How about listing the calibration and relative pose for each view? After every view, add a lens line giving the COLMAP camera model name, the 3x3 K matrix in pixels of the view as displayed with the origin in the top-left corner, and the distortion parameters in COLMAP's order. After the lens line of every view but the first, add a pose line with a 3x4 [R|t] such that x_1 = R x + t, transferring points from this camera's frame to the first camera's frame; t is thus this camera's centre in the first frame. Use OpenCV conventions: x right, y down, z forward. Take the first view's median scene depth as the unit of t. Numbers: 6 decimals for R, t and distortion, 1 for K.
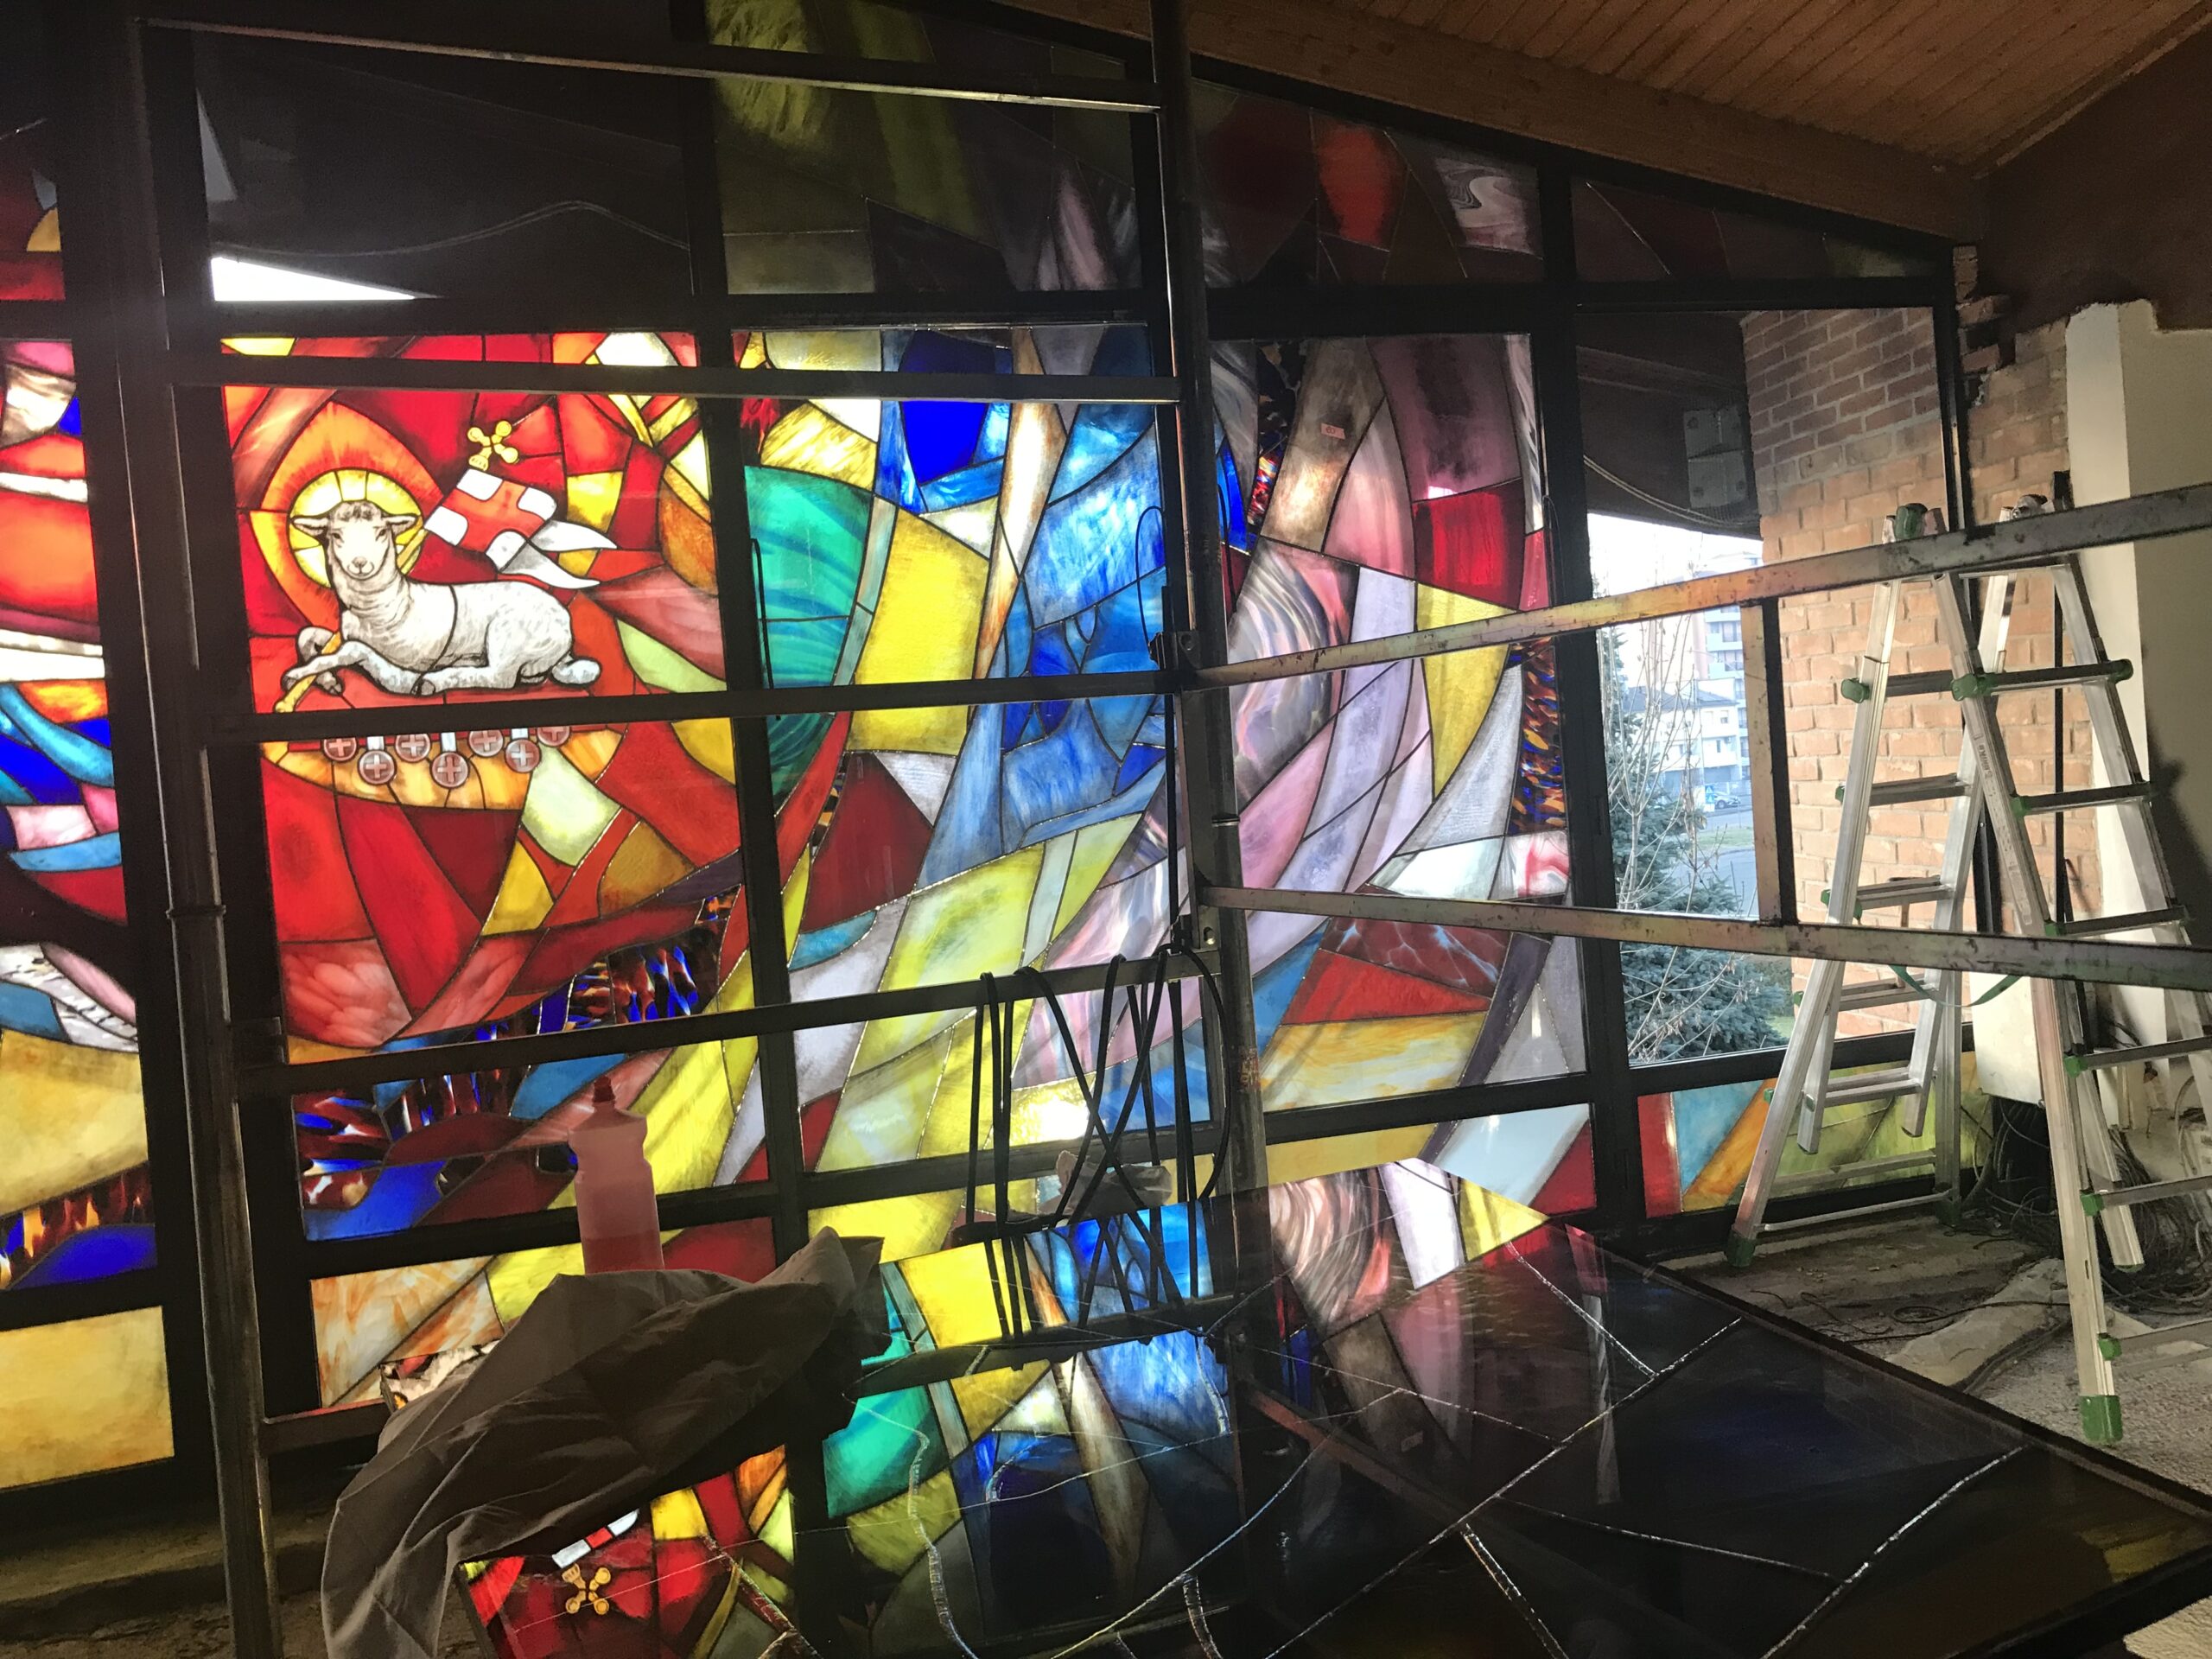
lens RADIAL K [[1811.4, 0, 1106.0], [0, 1811.4, 829.5], [0, 0, 1]] dist [0.024576, -0.022244]
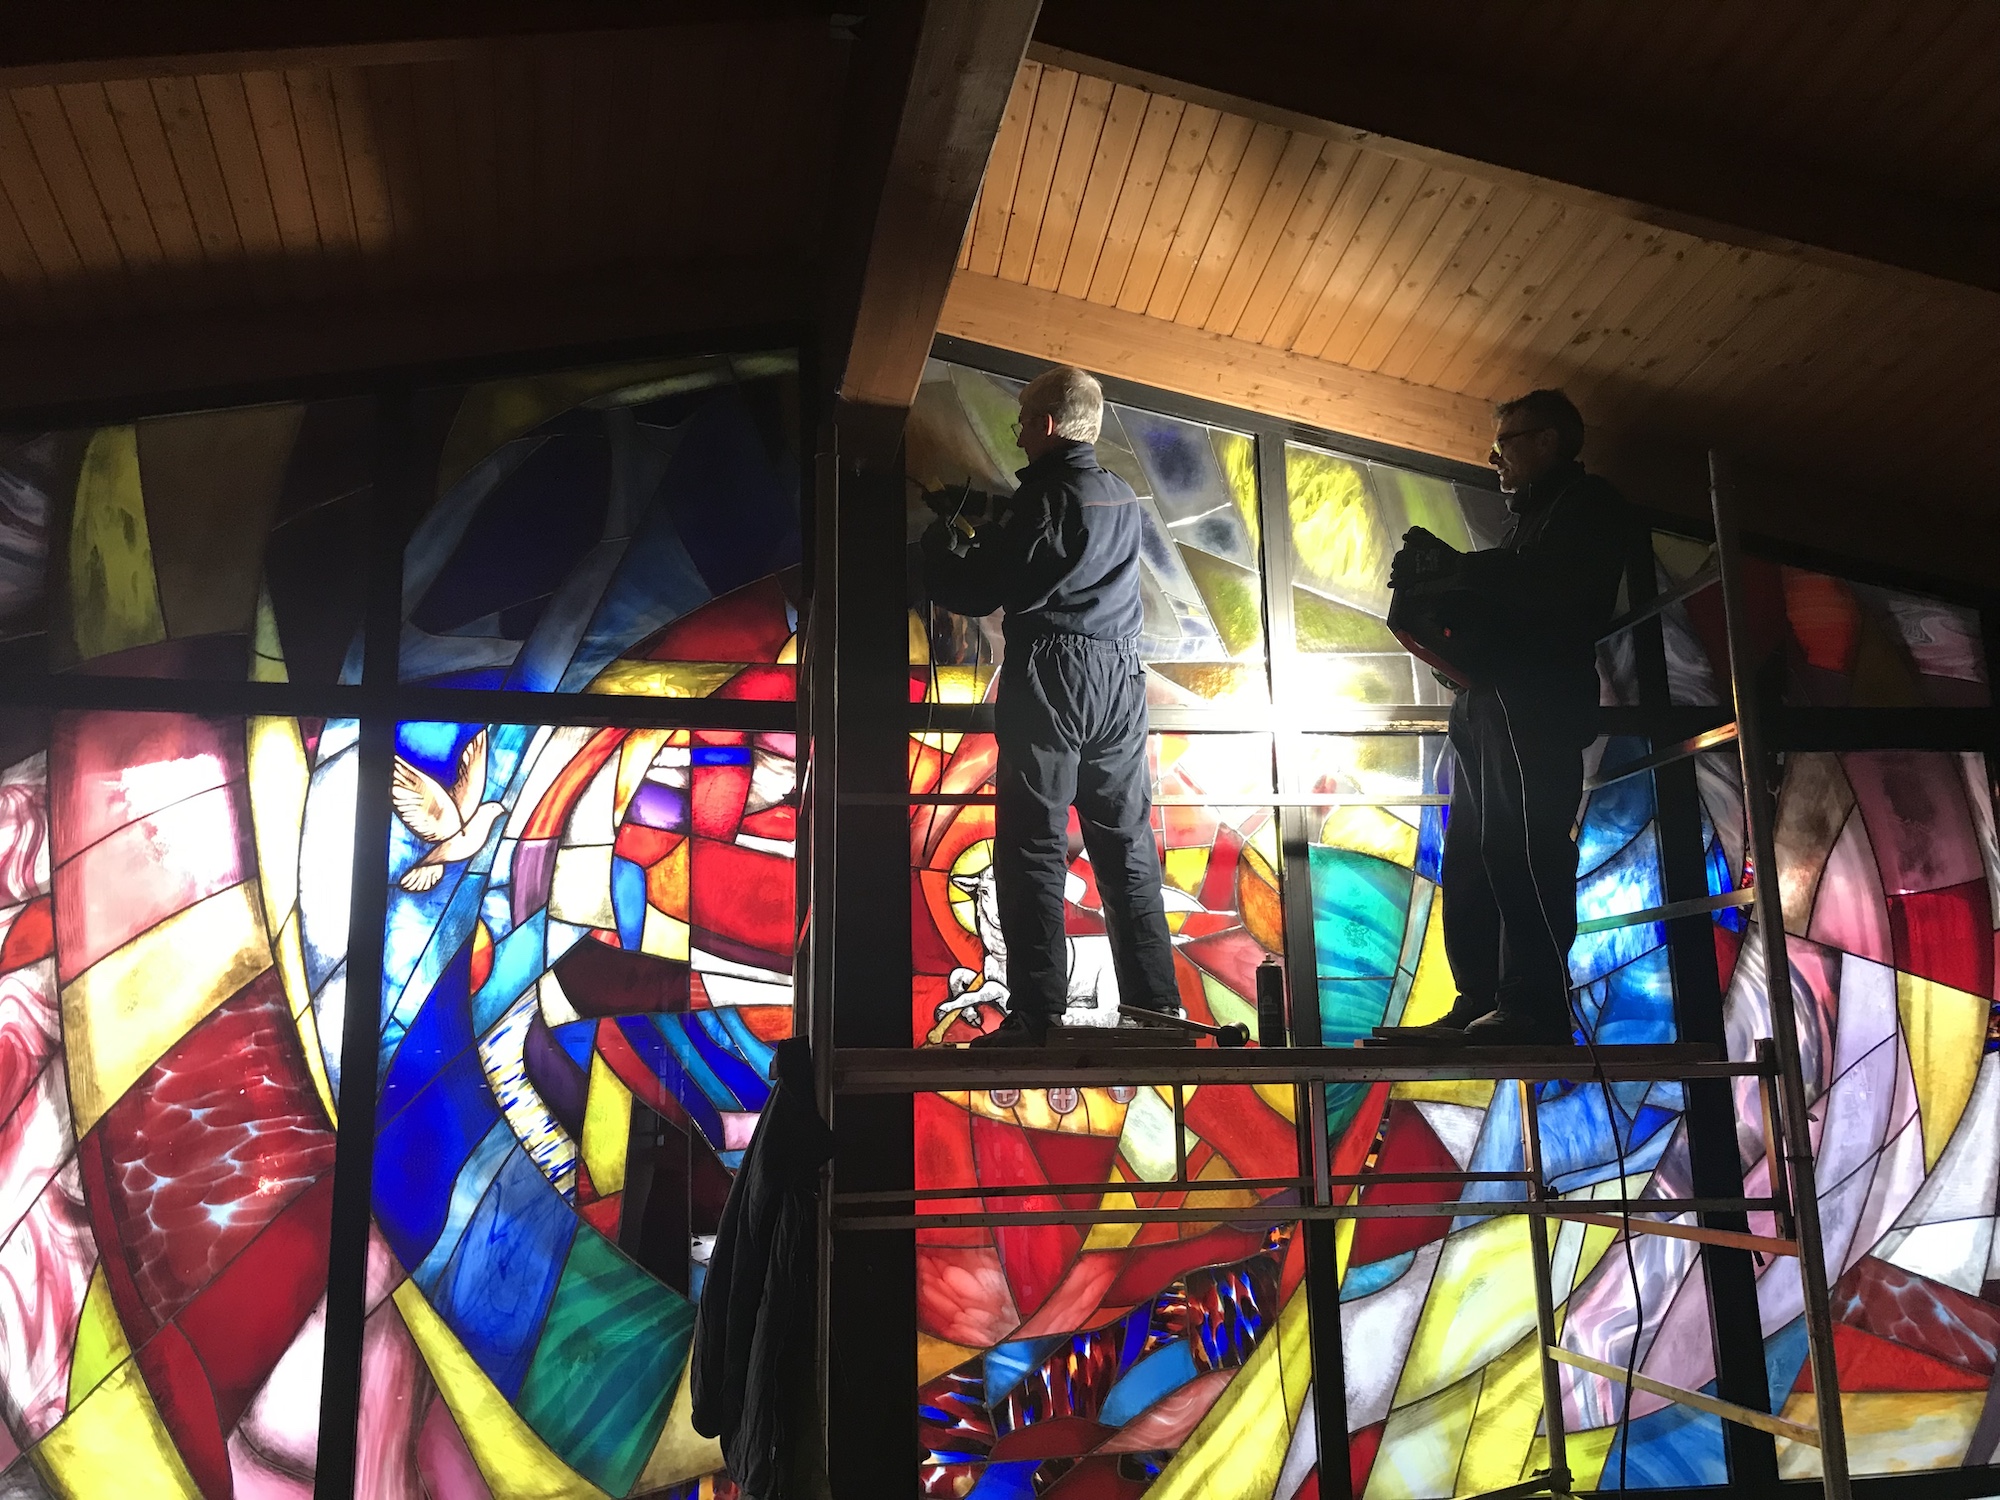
lens RADIAL K [[1637.8, 0, 1000.0], [0, 1637.8, 750.0], [0, 0, 1]] dist [0.024576, -0.022244]
pose [[0.990716, 0.030734, -0.132425, -0.266129], [-0.059729, 0.973459, -0.220929, -0.015437], [0.122120, 0.226788, 0.966258, -0.060764]]
